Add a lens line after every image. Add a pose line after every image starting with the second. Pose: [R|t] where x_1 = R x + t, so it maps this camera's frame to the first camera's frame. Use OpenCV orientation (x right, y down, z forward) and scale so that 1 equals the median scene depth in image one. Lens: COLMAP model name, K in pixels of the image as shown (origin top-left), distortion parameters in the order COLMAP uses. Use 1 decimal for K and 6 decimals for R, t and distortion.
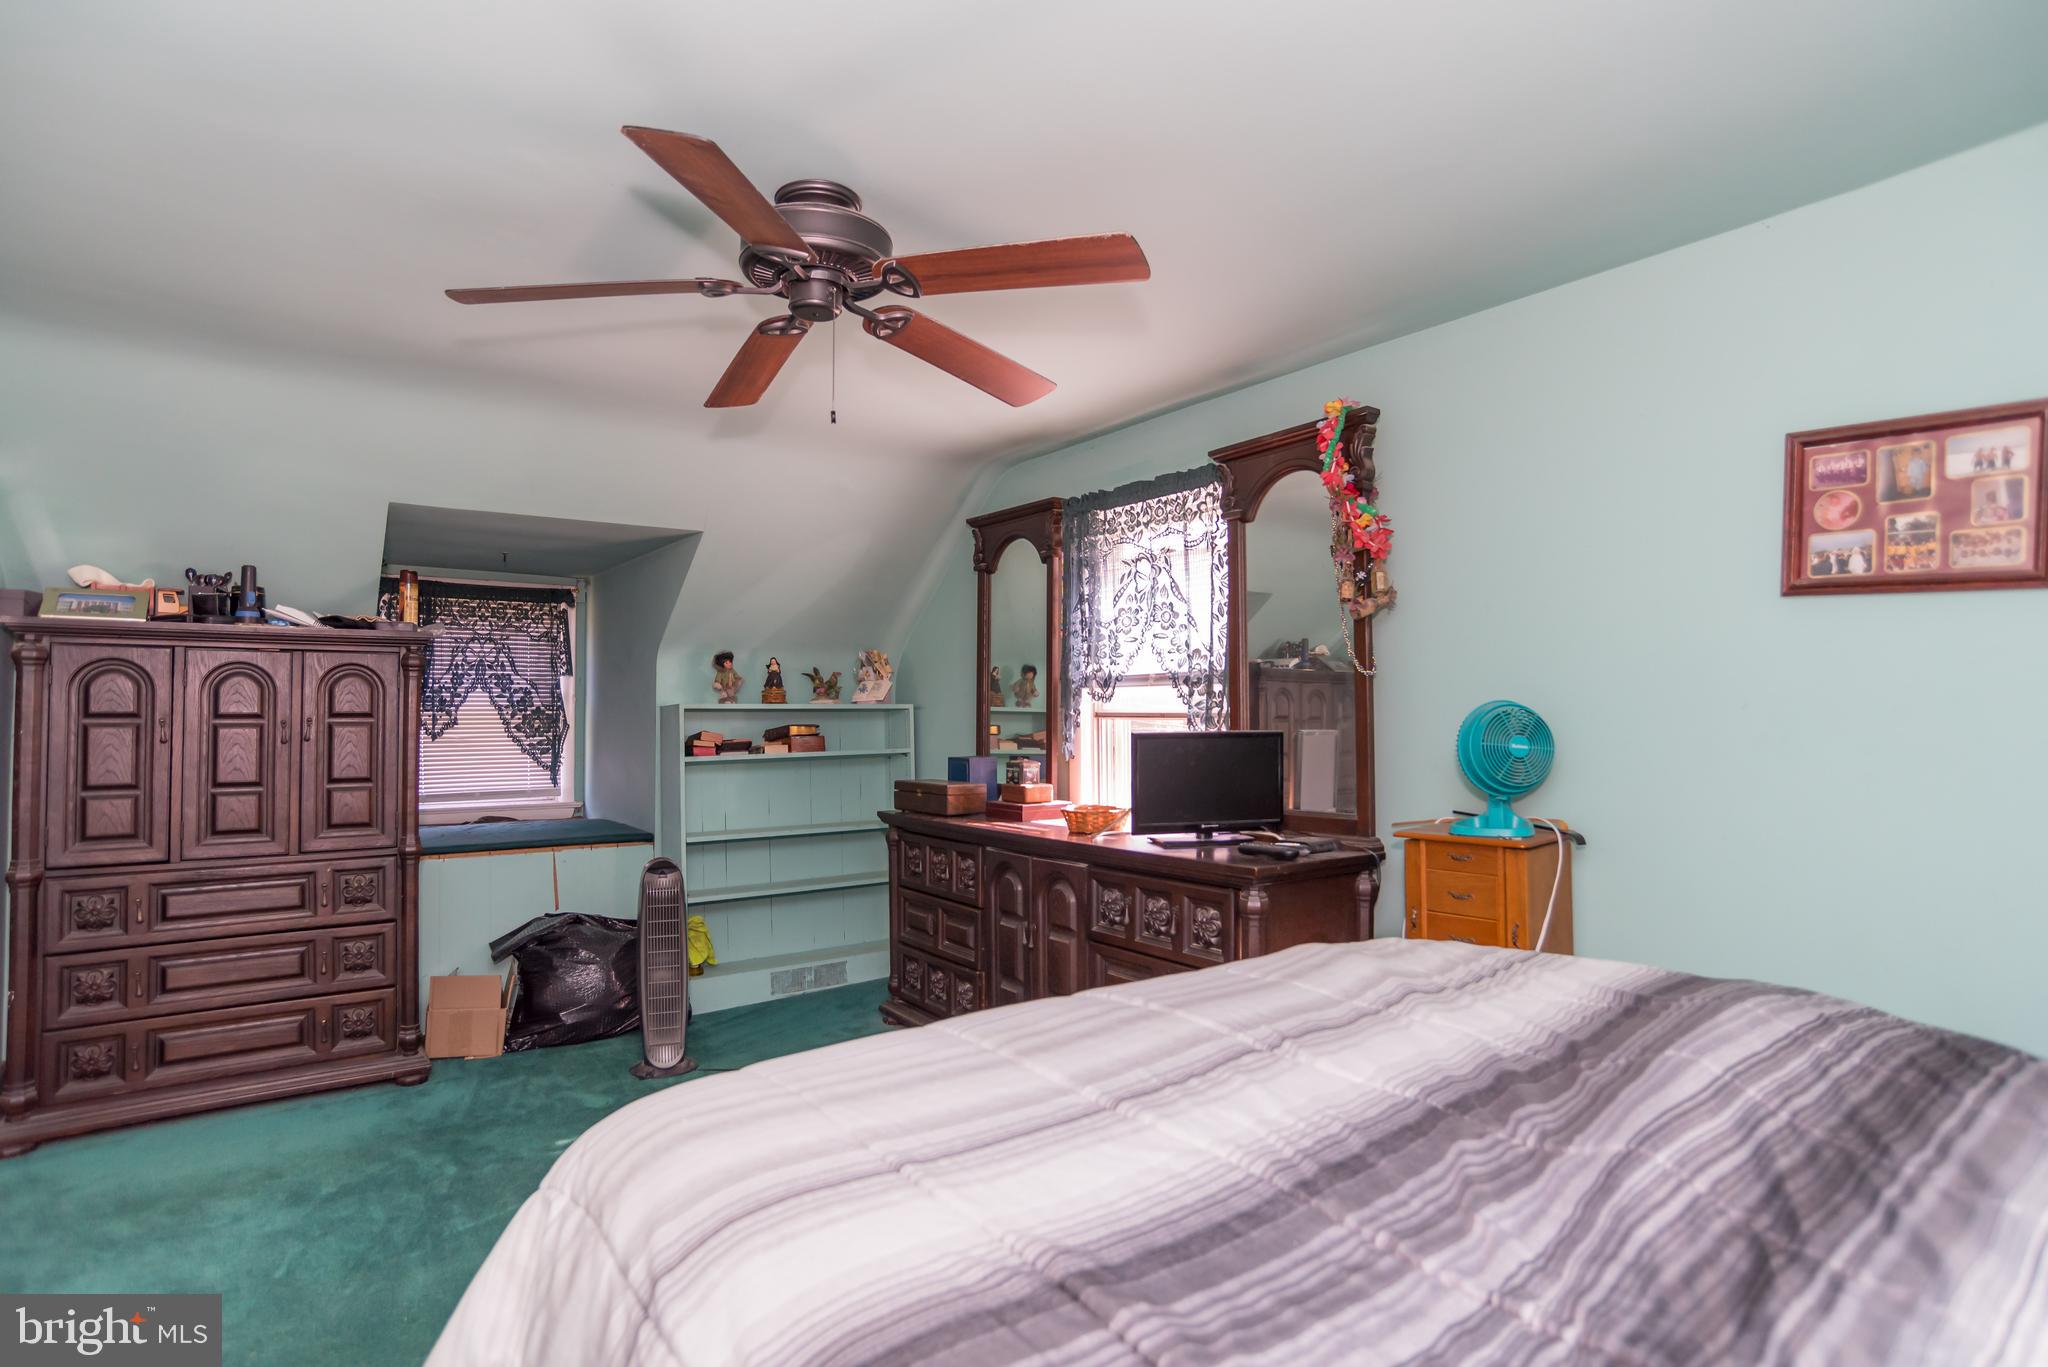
lens RADIAL K [[1056.9, 0, 1021.9], [0, 1056.9, 687.9], [0, 0, 1]] dist [-0.086518, 0.045891]
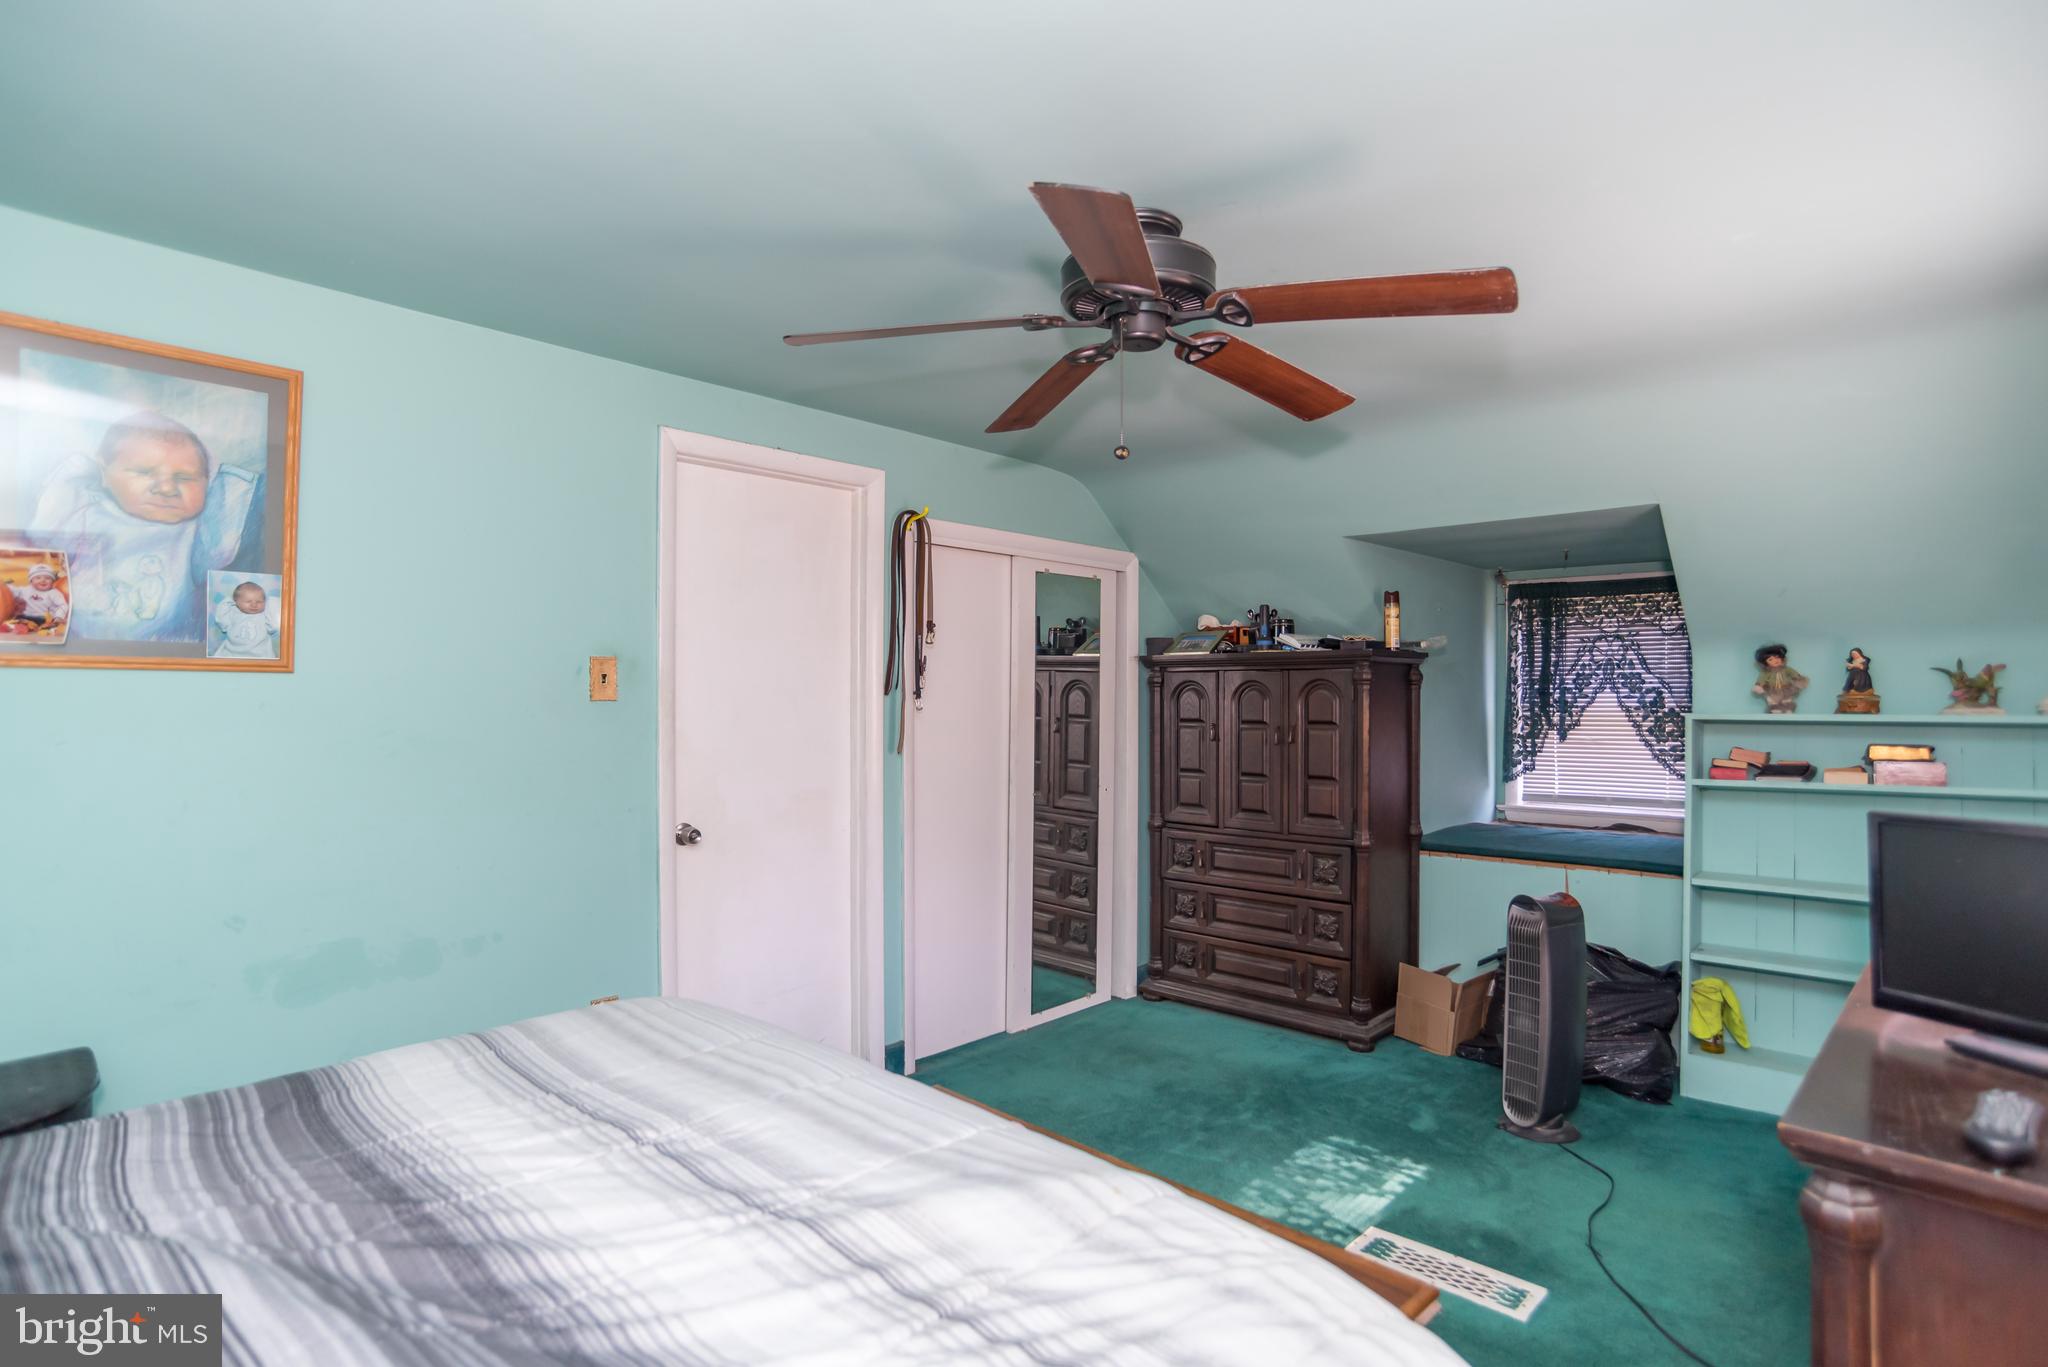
lens RADIAL K [[1056.9, 0, 1021.9], [0, 1056.9, 687.9], [0, 0, 1]] dist [-0.086518, 0.045891]
pose [[0.181513, 0.000392, -0.983388, 0.507629], [0.026315, 0.999640, 0.005255, -0.031547], [0.983036, -0.026832, 0.181437, 0.476371]]
